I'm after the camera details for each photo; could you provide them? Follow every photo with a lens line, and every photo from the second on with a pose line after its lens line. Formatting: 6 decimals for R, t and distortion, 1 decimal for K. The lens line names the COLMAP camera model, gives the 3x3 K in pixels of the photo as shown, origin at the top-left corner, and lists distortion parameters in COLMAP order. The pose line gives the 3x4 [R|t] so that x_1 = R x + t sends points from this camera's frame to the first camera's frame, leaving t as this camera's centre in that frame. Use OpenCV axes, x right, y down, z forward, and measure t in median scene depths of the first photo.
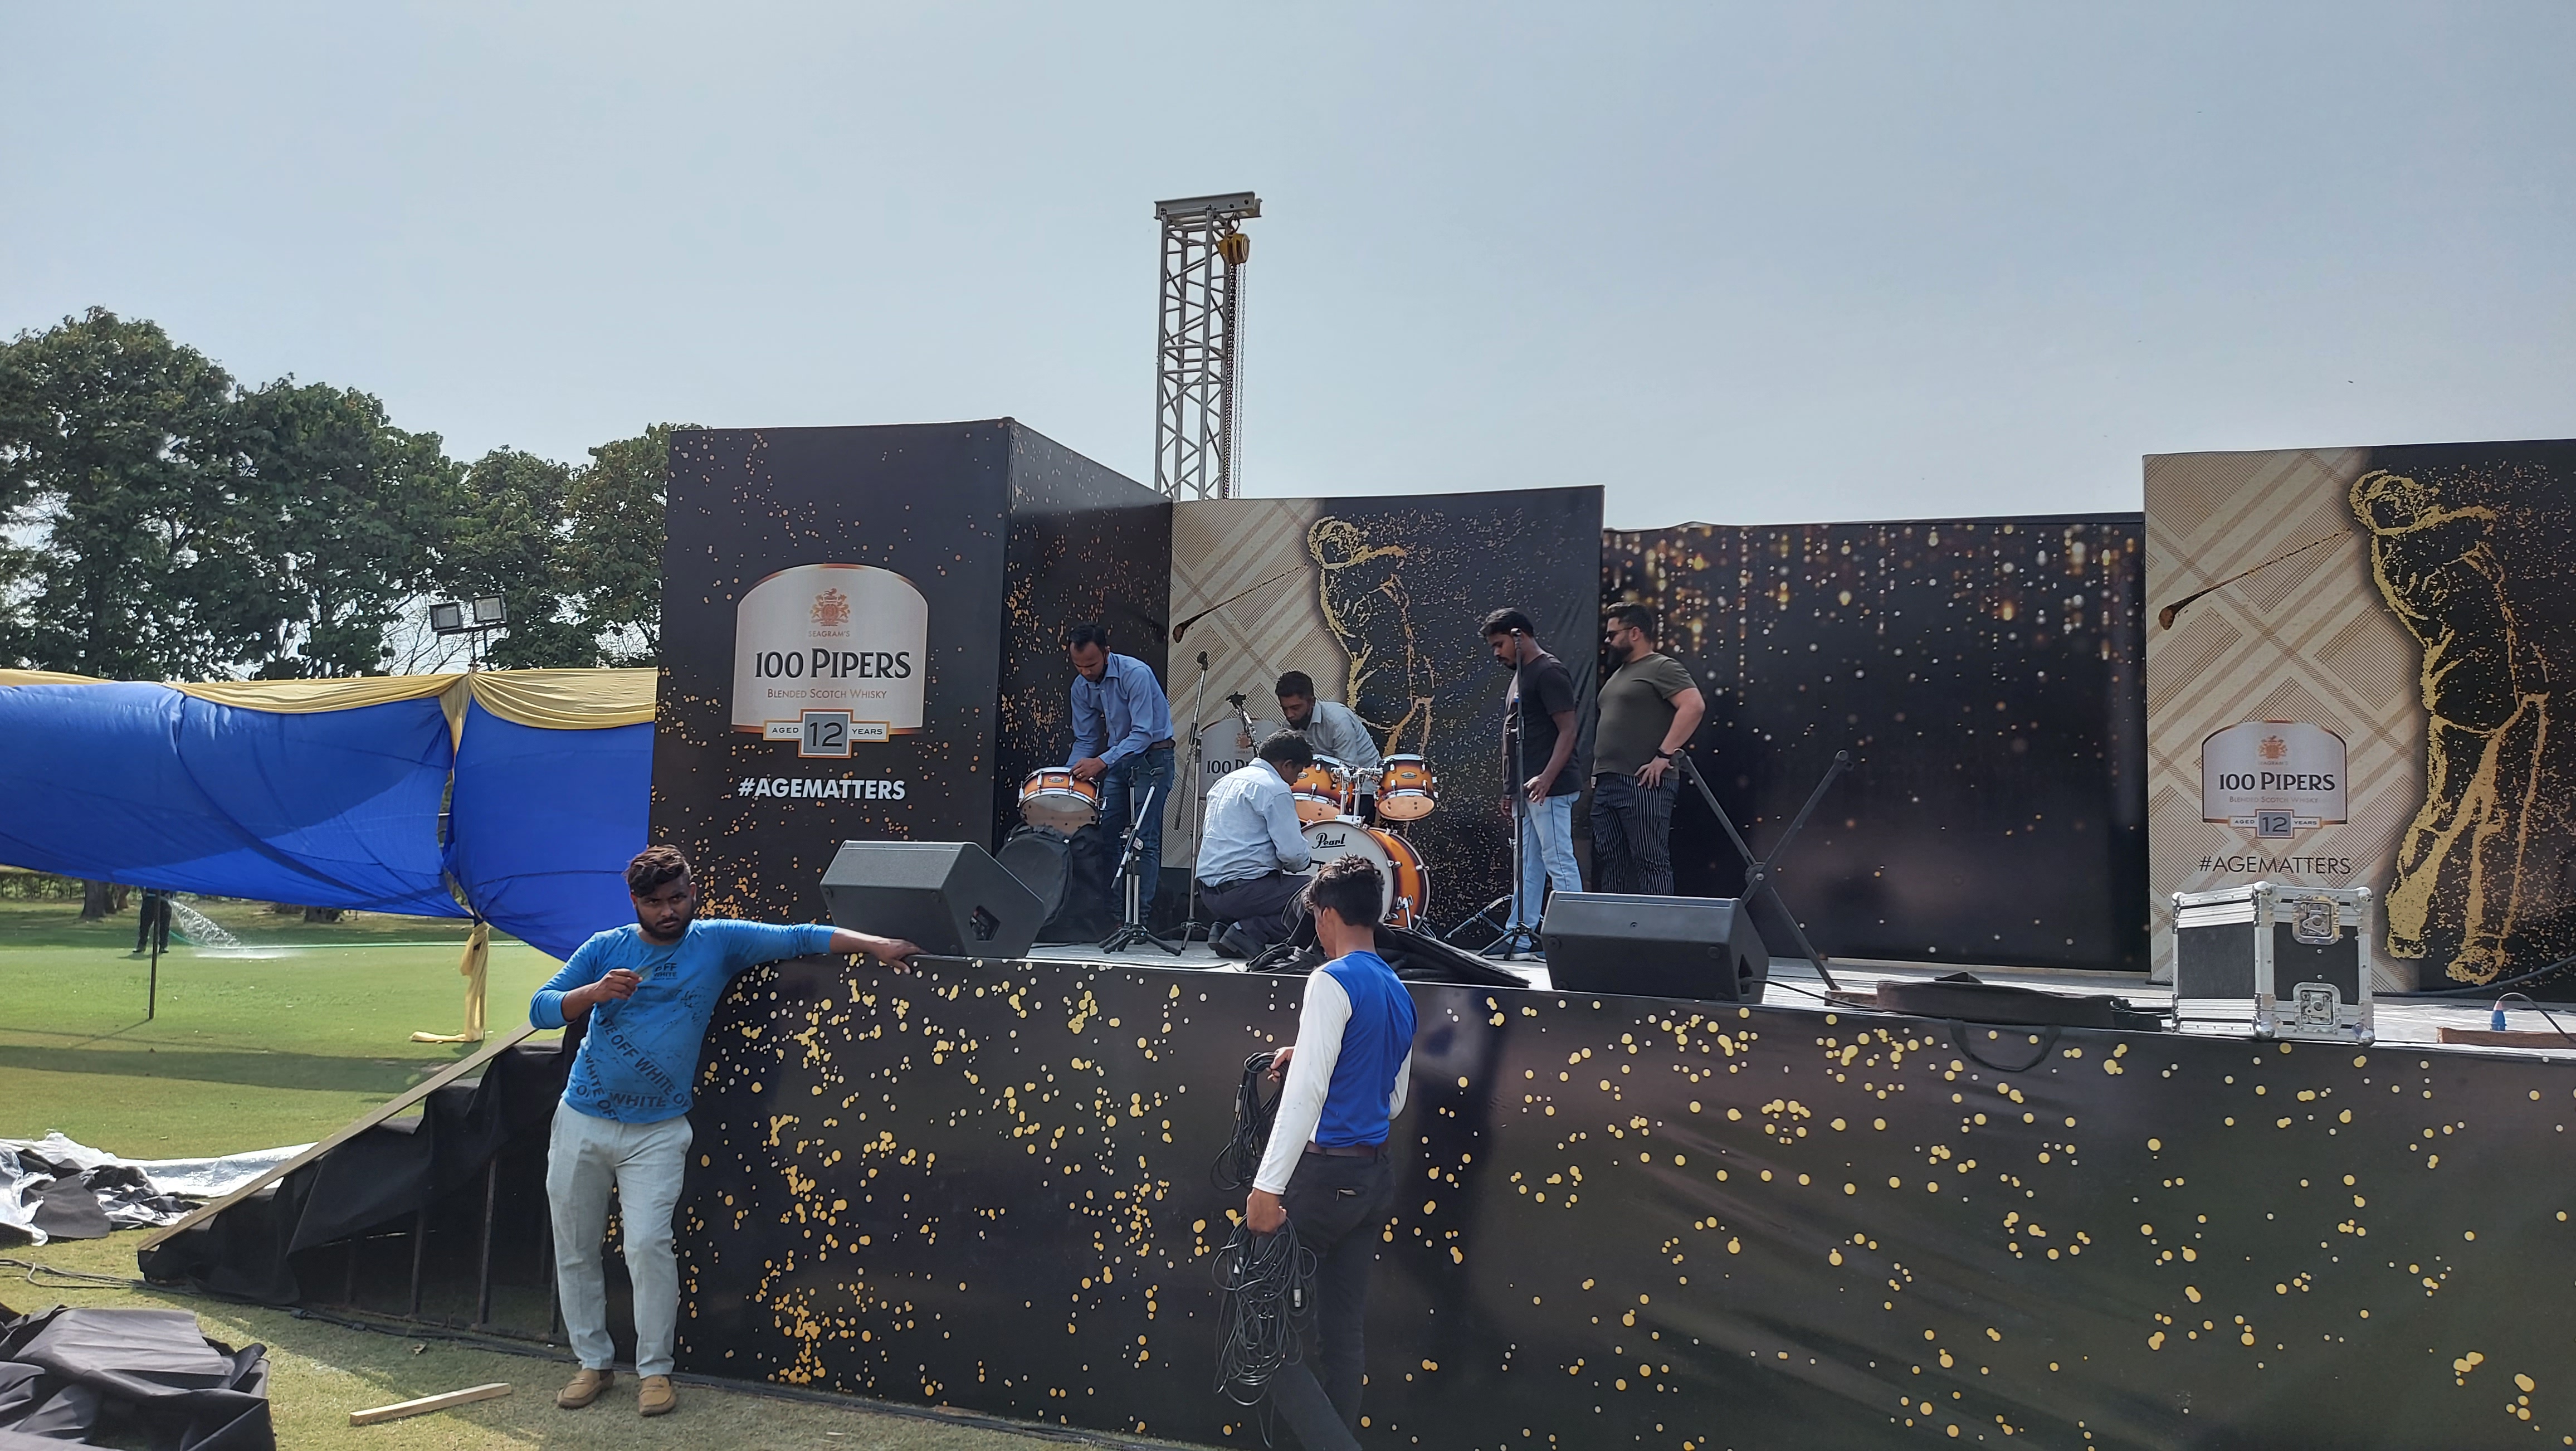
lens RADIAL K [[1840.1, 0, 1249.2], [0, 1840.1, 729.3], [0, 0, 1]] dist [0.133502, -0.253382]
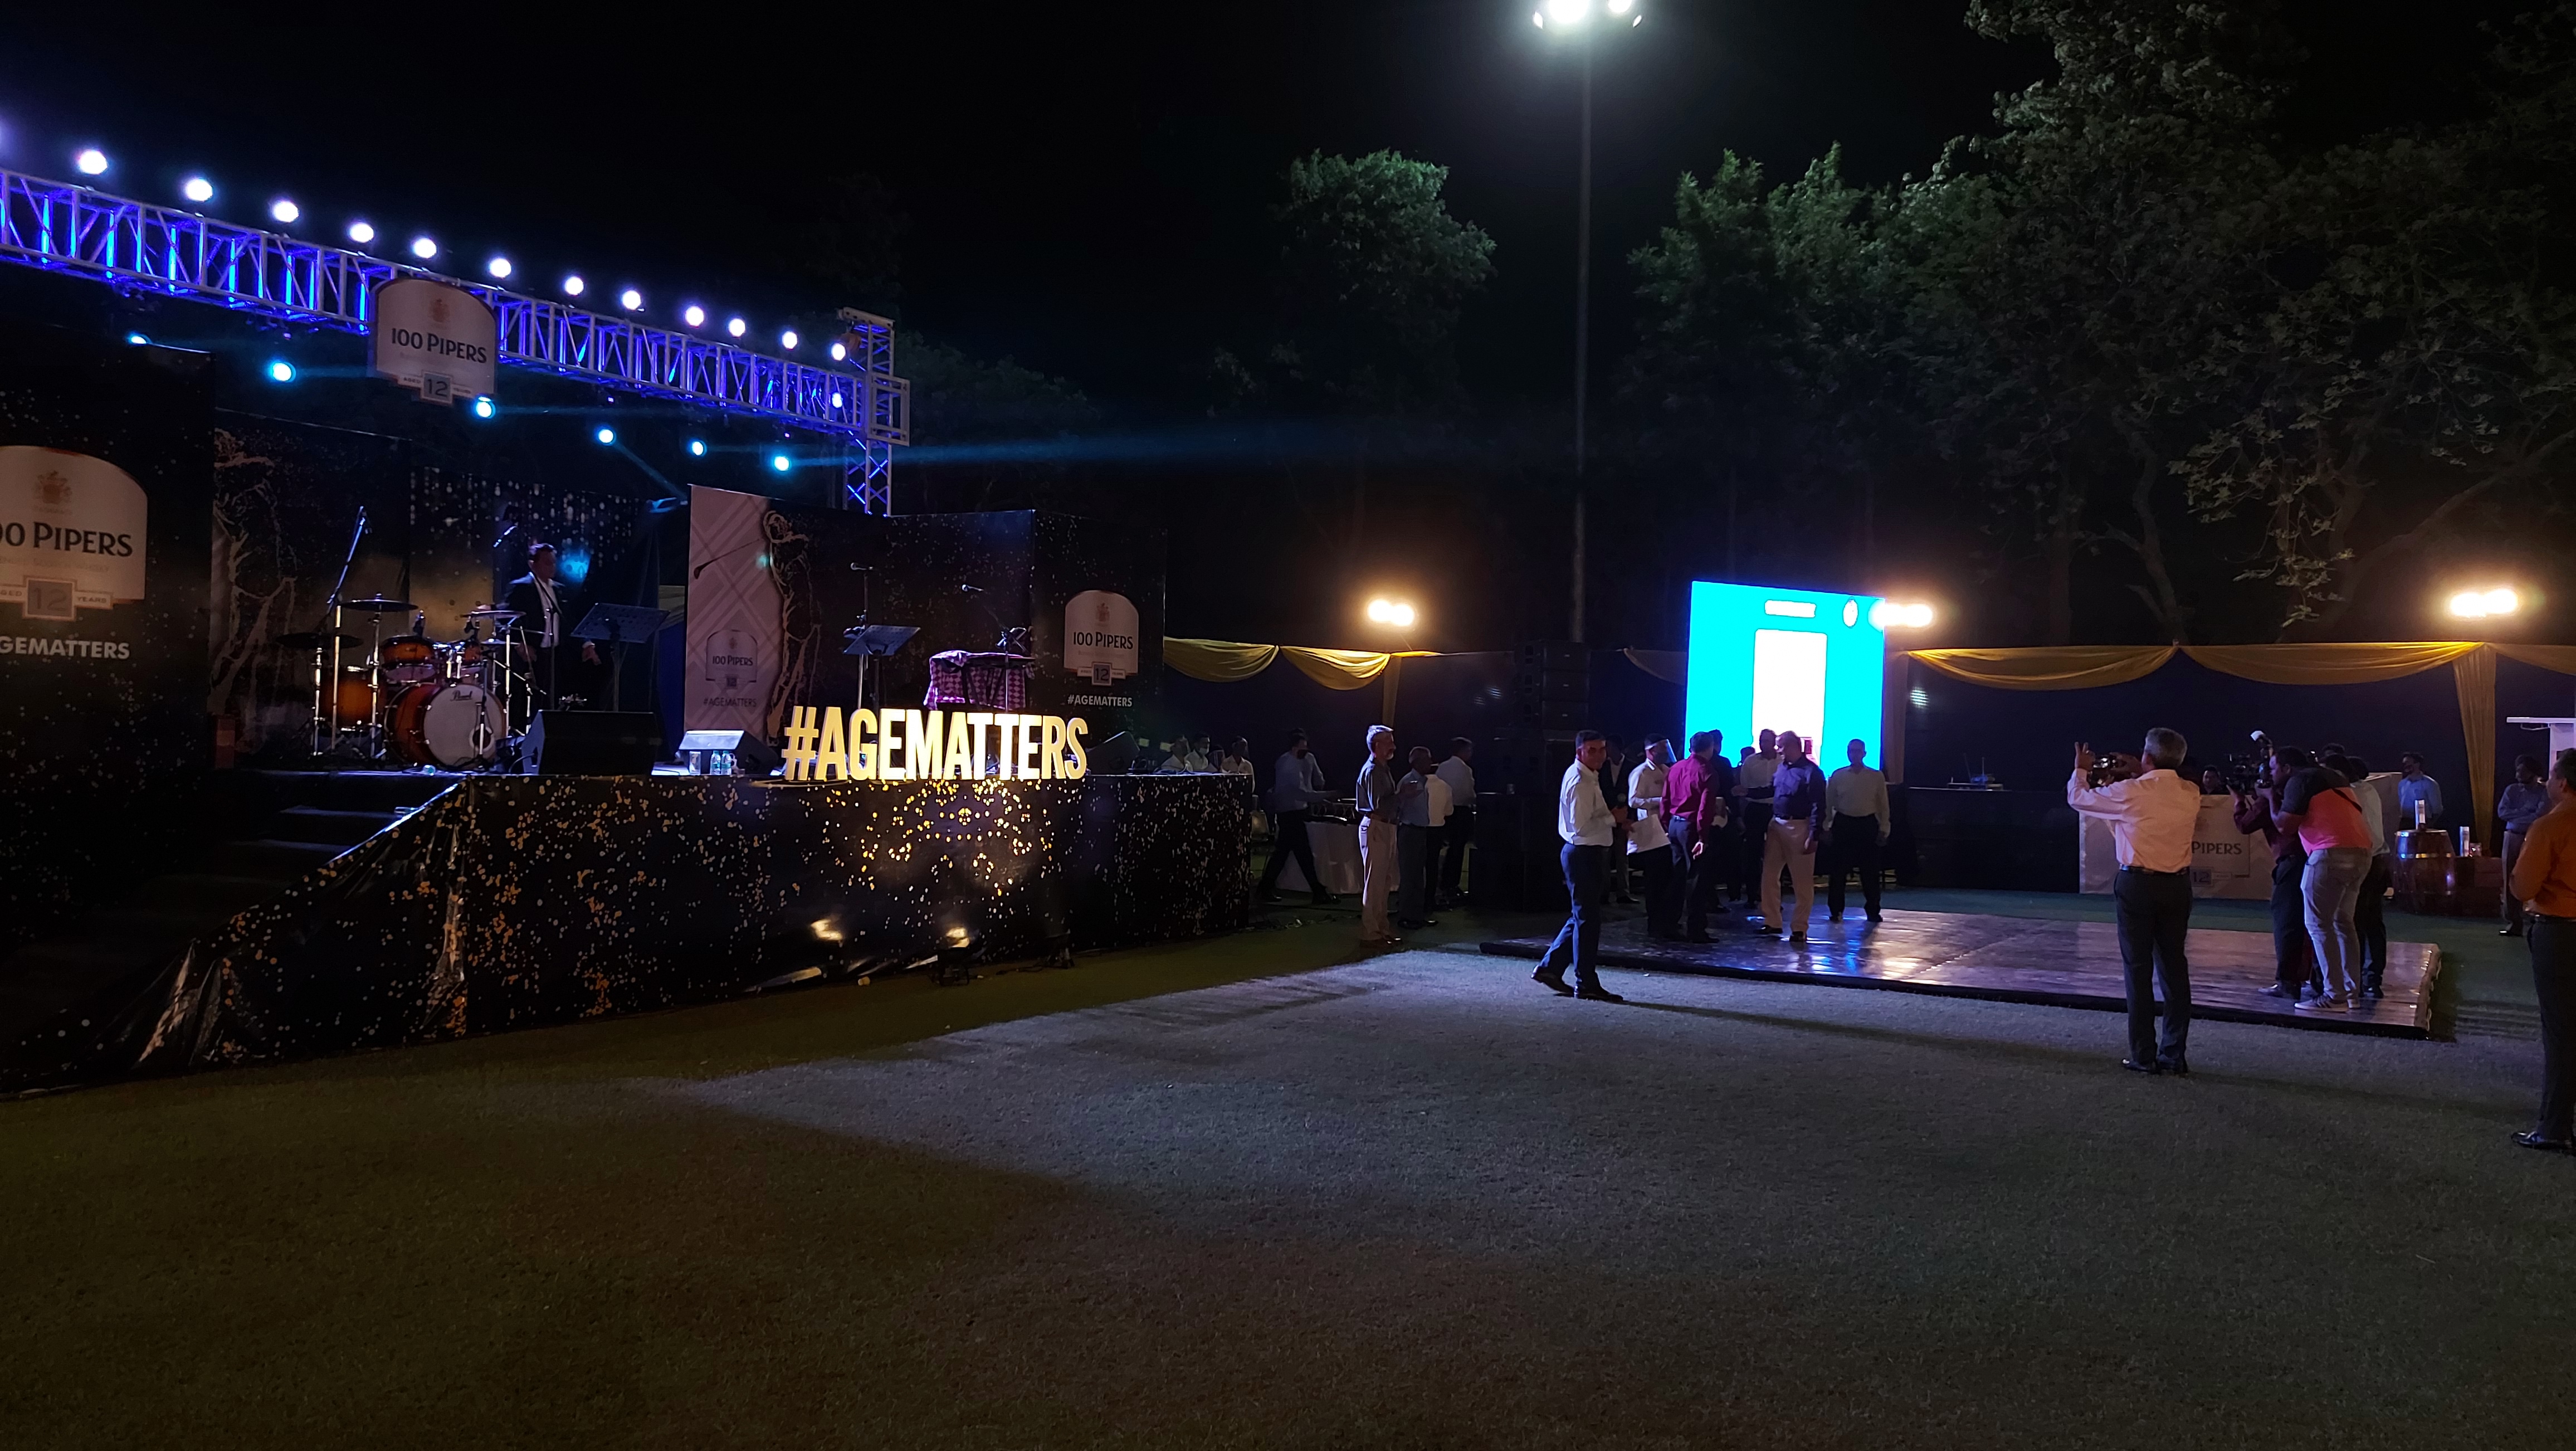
lens RADIAL K [[1845.3, 0, 1274.1], [0, 1845.3, 718.4], [0, 0, 1]] dist [0.108589, -0.122356]
pose [[0.206152, -0.019844, 0.978319, -1.316619], [-0.096939, 0.994462, 0.040598, -0.048600], [-0.973706, -0.103207, 0.203087, 0.022063]]
